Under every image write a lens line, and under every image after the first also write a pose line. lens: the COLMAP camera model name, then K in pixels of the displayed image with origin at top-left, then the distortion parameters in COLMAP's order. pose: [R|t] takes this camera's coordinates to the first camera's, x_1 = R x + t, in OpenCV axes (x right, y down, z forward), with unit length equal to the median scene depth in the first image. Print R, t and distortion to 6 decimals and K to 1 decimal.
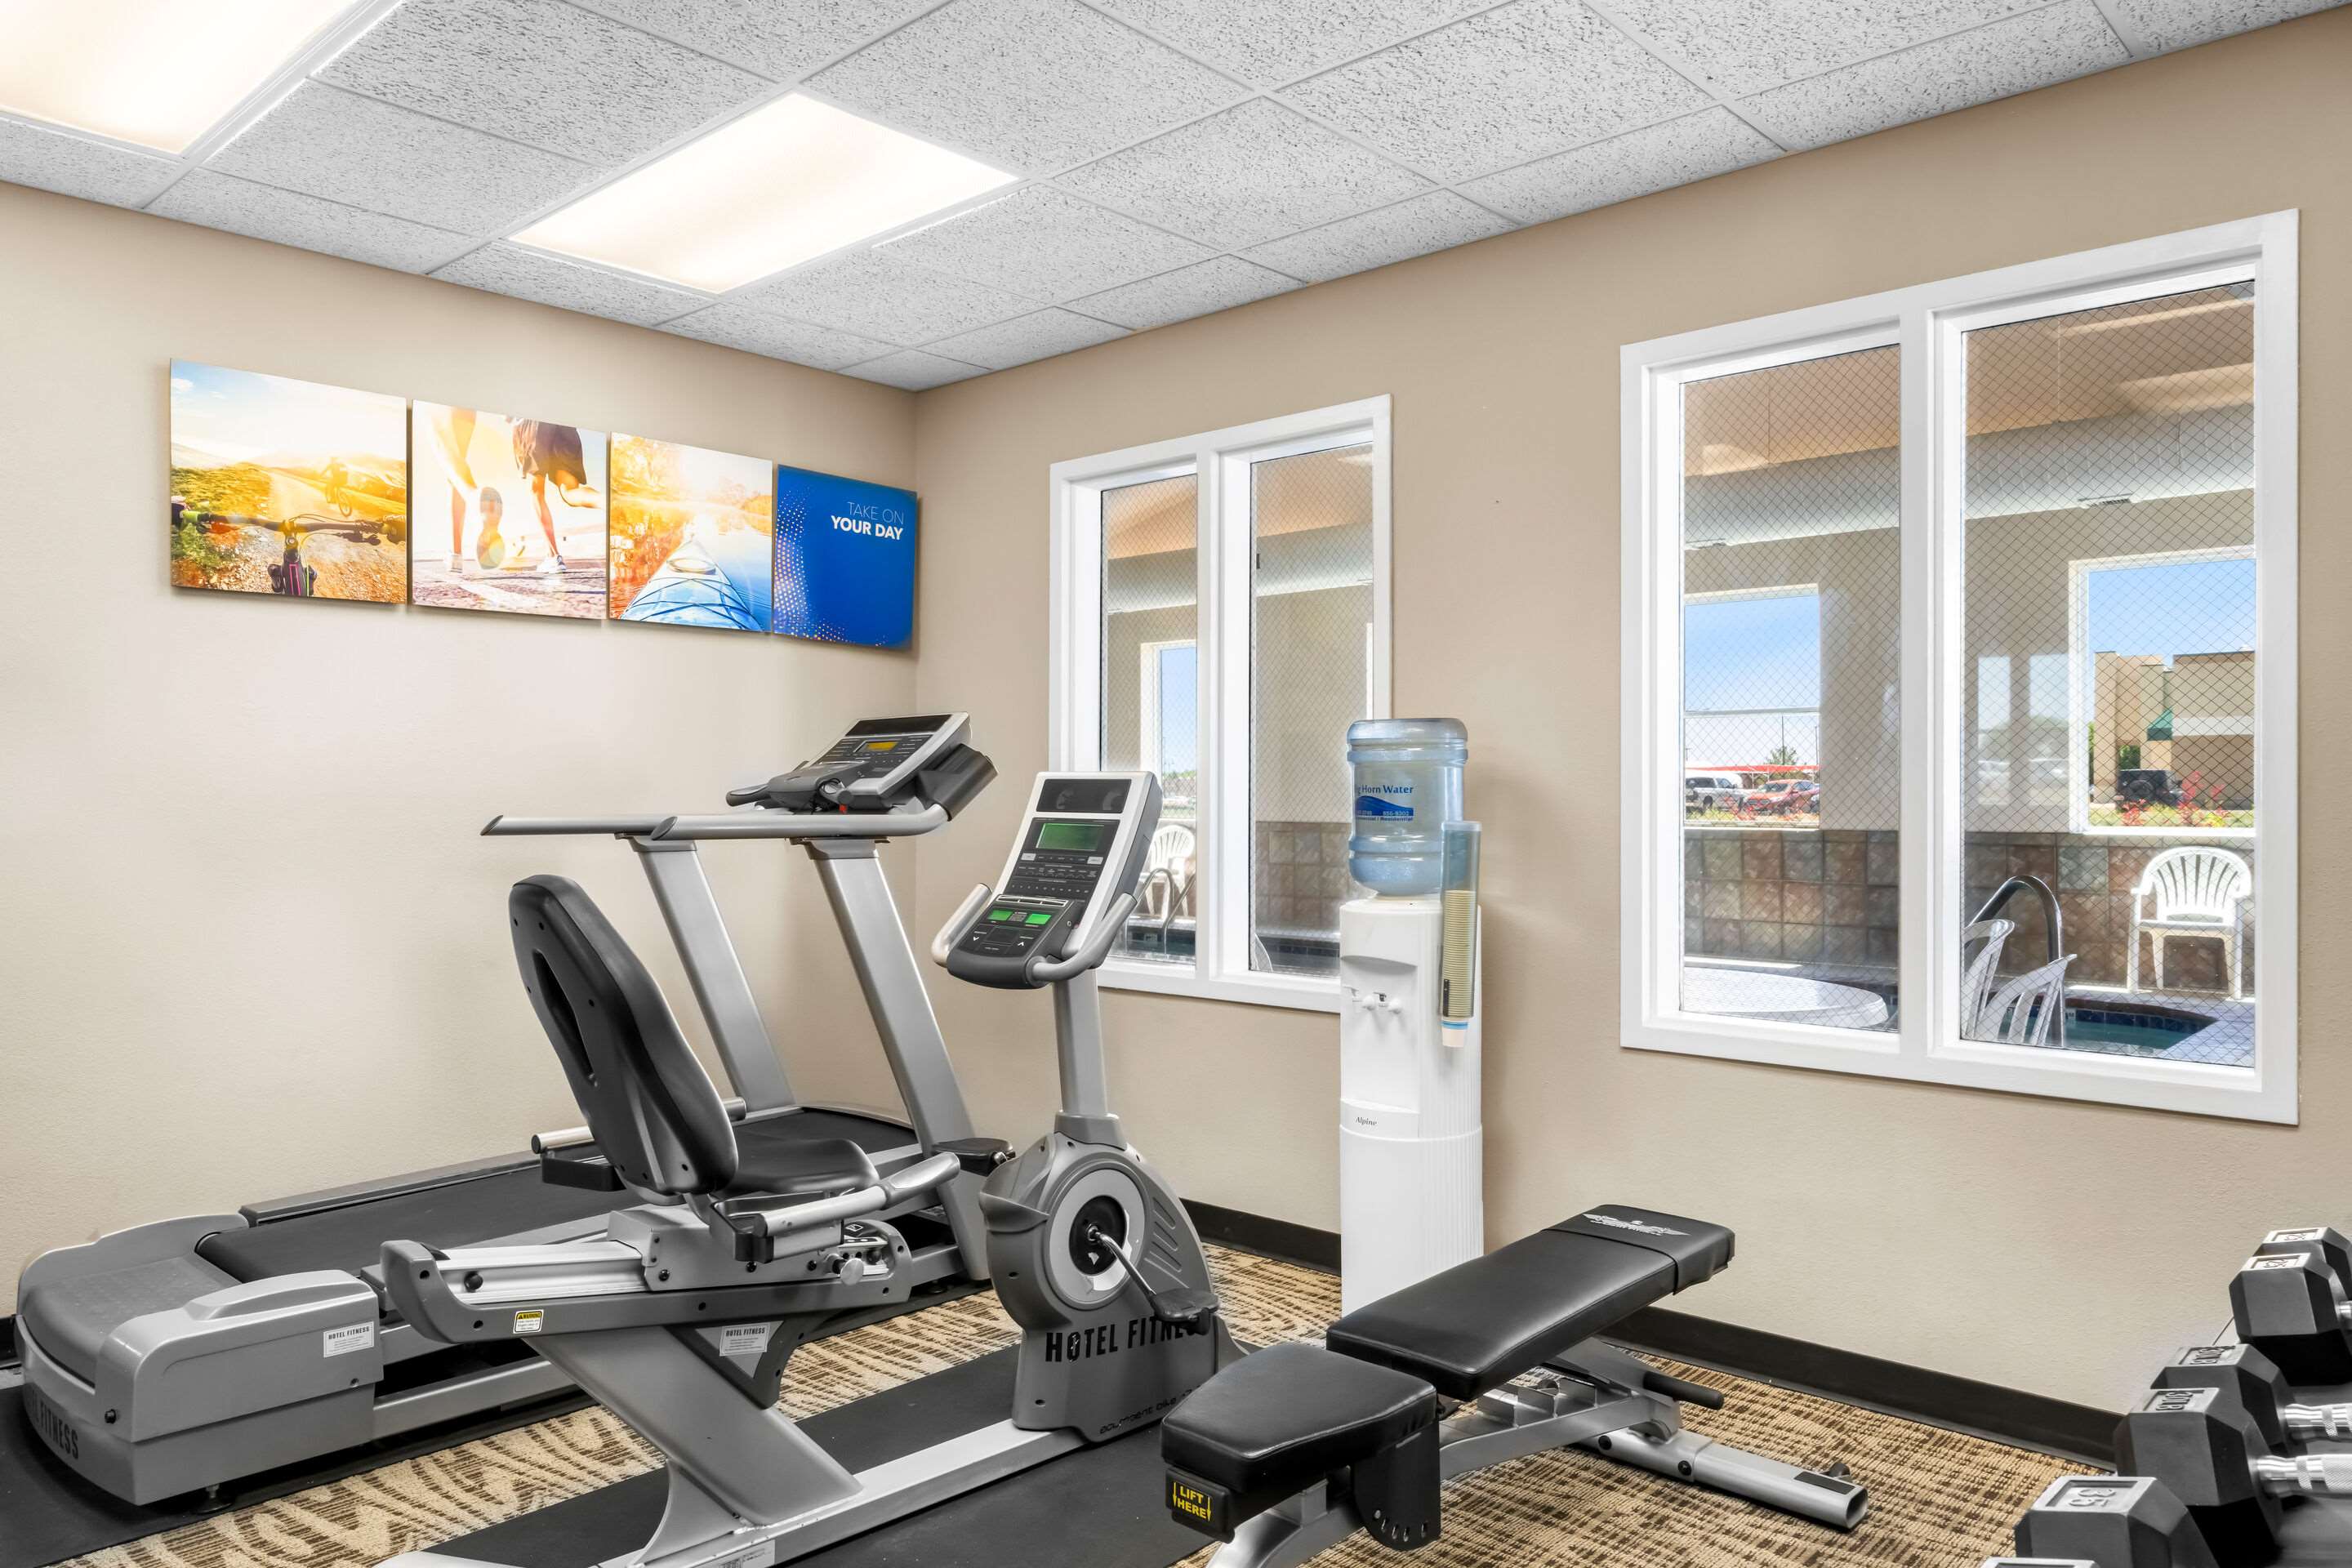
lens RADIAL K [[1559.0, 0, 1183.5], [0, 1559.0, 781.4], [0, 0, 1]] dist [0.004681, -0.003089]
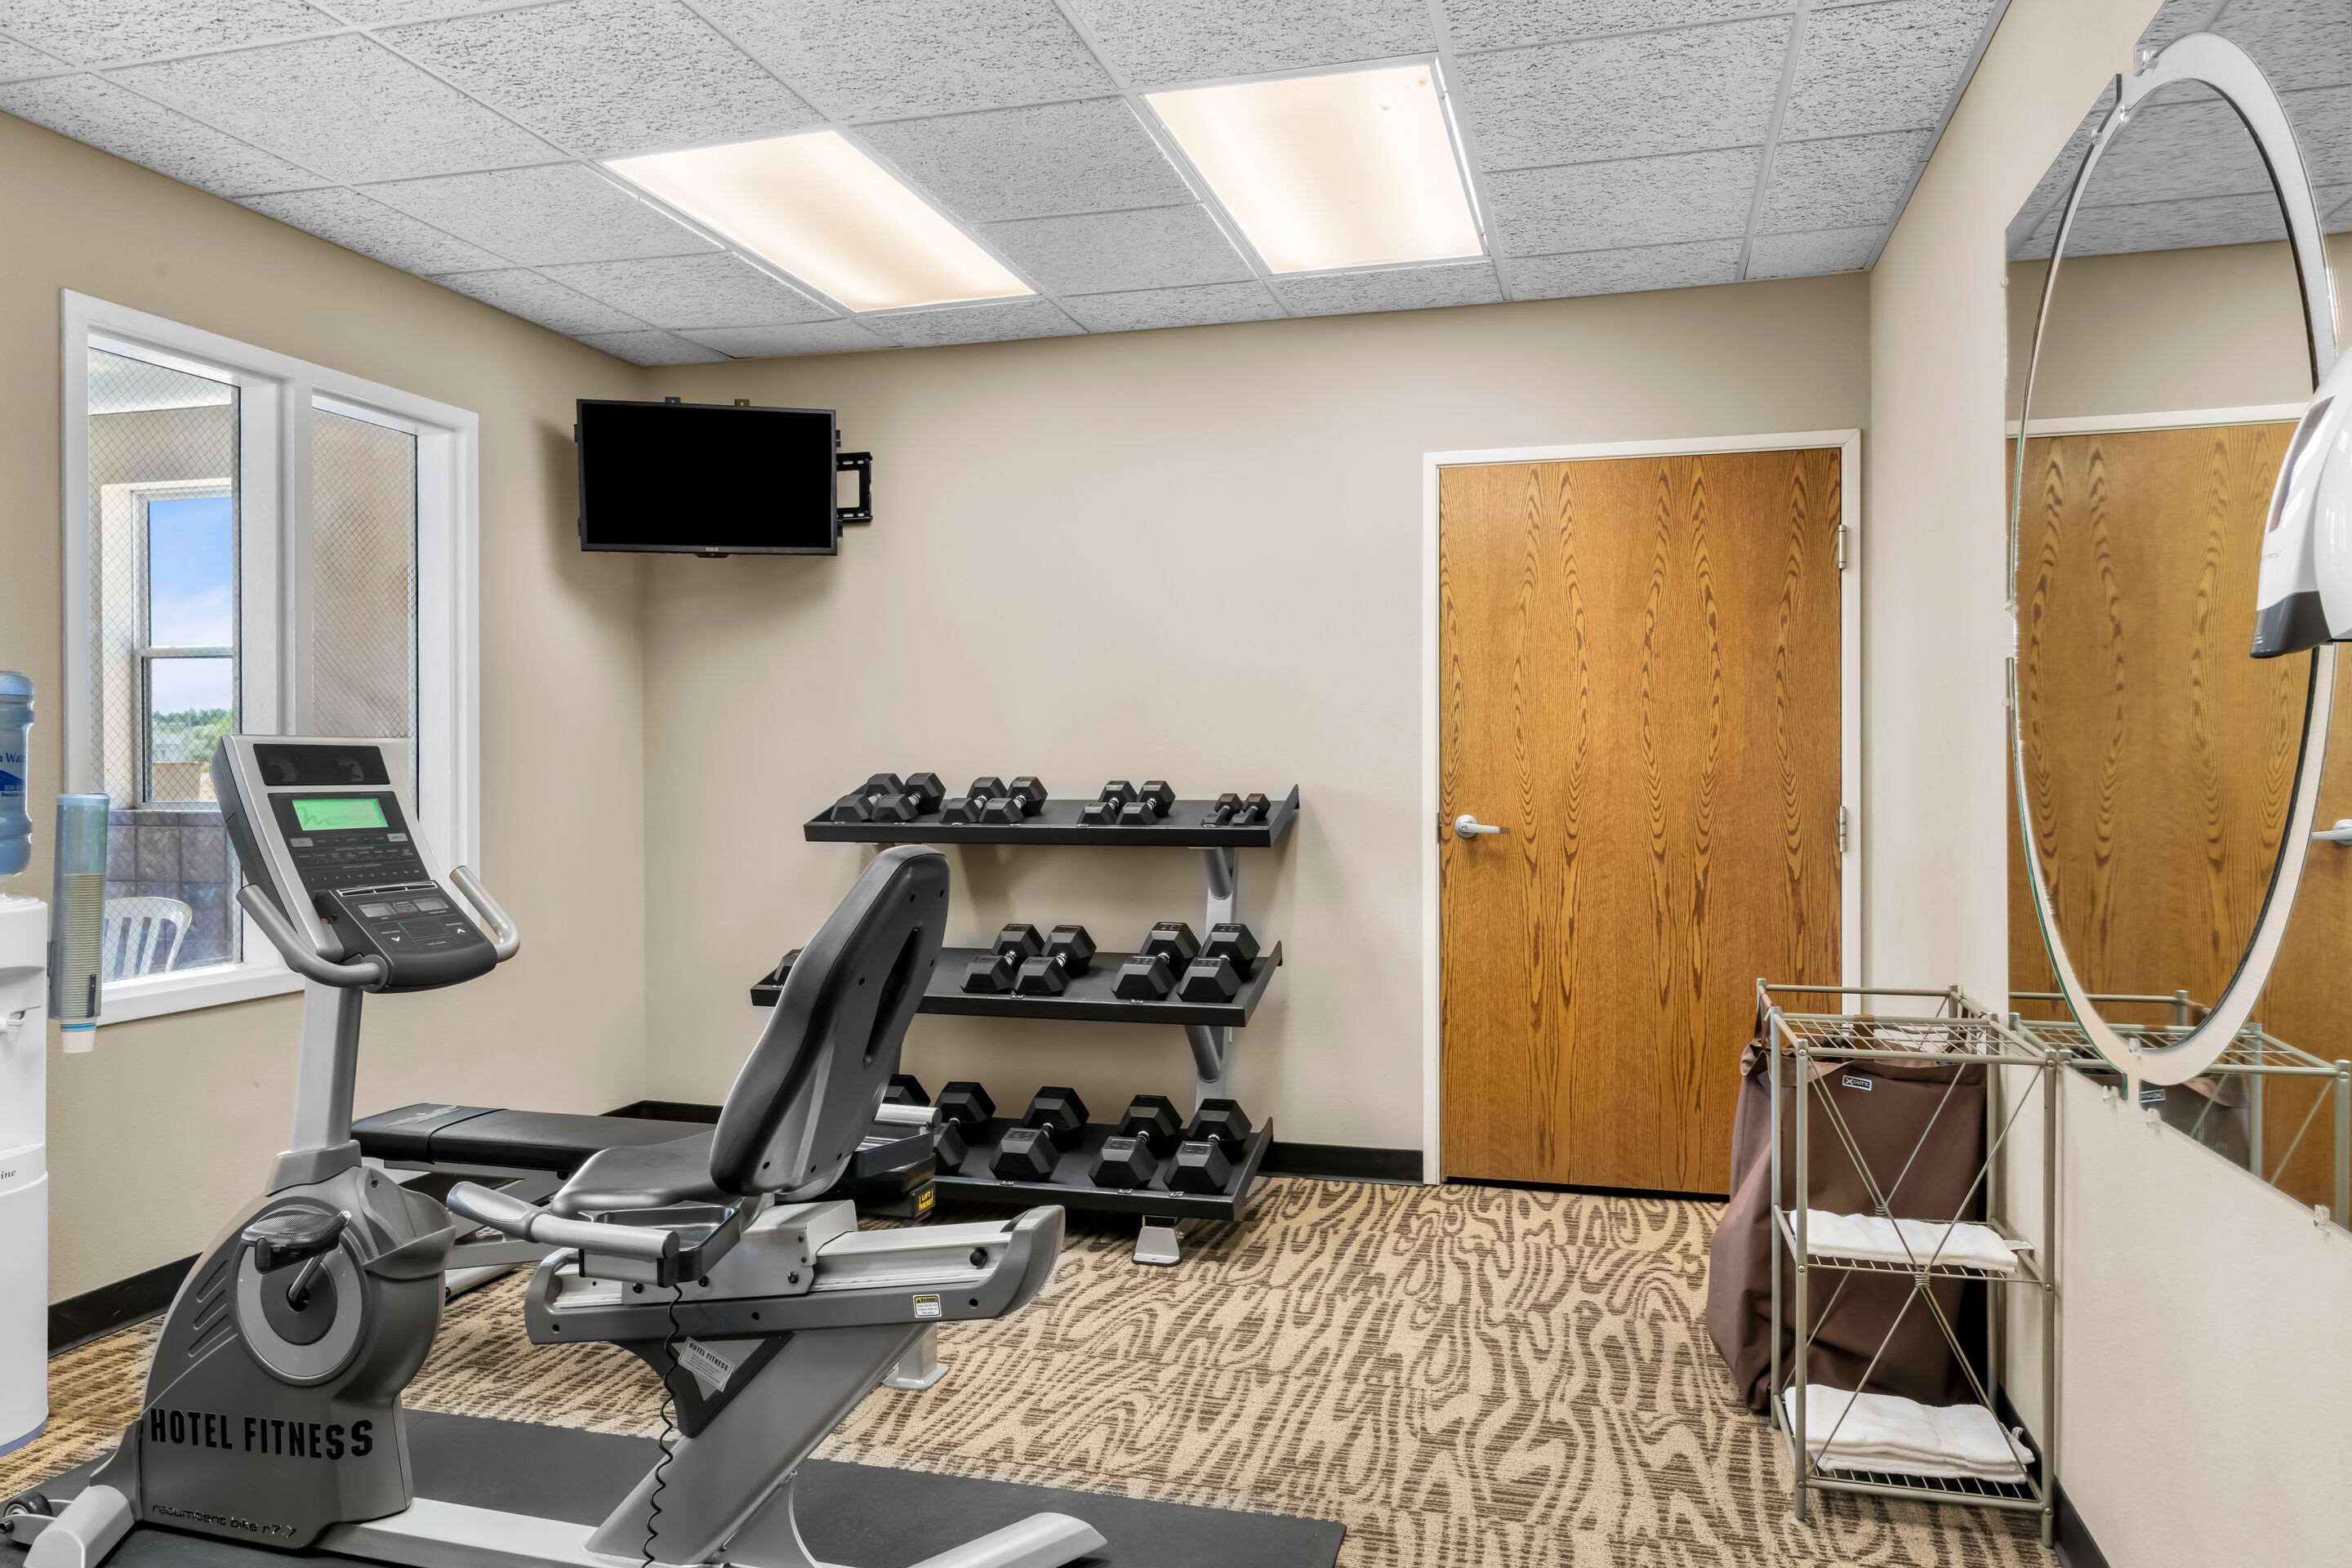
lens RADIAL K [[1559.0, 0, 1183.6], [0, 1559.0, 779.6], [0, 0, 1]] dist [0.004681, -0.003089]
pose [[-0.421437, -0.005745, 0.906840, -1.017439], [-0.010003, 0.999949, 0.001686, 0.010875], [-0.906803, -0.008360, -0.421472, 0.921963]]
